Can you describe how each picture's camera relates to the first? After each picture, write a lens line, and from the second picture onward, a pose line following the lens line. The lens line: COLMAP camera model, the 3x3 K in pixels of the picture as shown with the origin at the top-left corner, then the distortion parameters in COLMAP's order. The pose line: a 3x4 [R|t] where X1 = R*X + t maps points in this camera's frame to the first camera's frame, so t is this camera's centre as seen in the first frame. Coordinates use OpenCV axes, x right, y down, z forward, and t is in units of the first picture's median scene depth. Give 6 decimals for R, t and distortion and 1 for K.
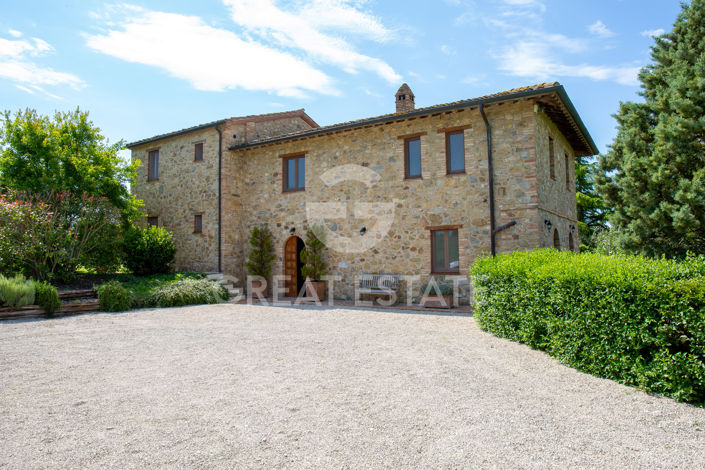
lens RADIAL K [[467.4, 0, 352.3], [0, 467.4, 233.0], [0, 0, 1]] dist [-0.036883, 0.000840]
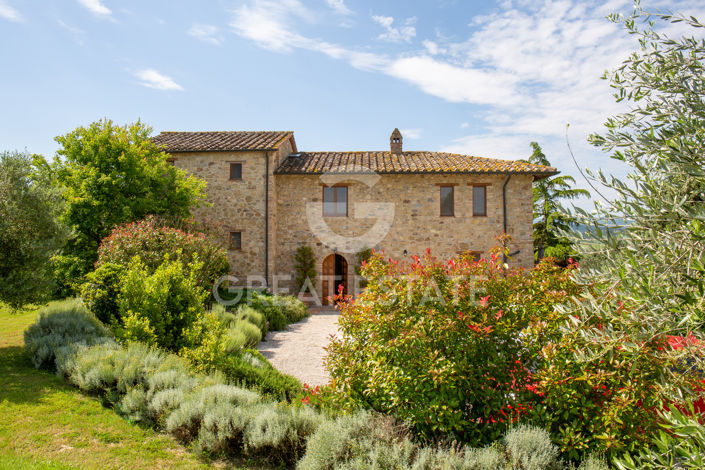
lens RADIAL K [[552.7, 0, 353.0], [0, 552.7, 237.0], [0, 0, 1]] dist [0.031248, -0.001395]
pose [[0.856127, 0.015919, 0.516520, -0.798581], [-0.034387, 0.999065, 0.026206, -0.074018], [-0.515620, -0.040198, 0.855874, -0.215552]]
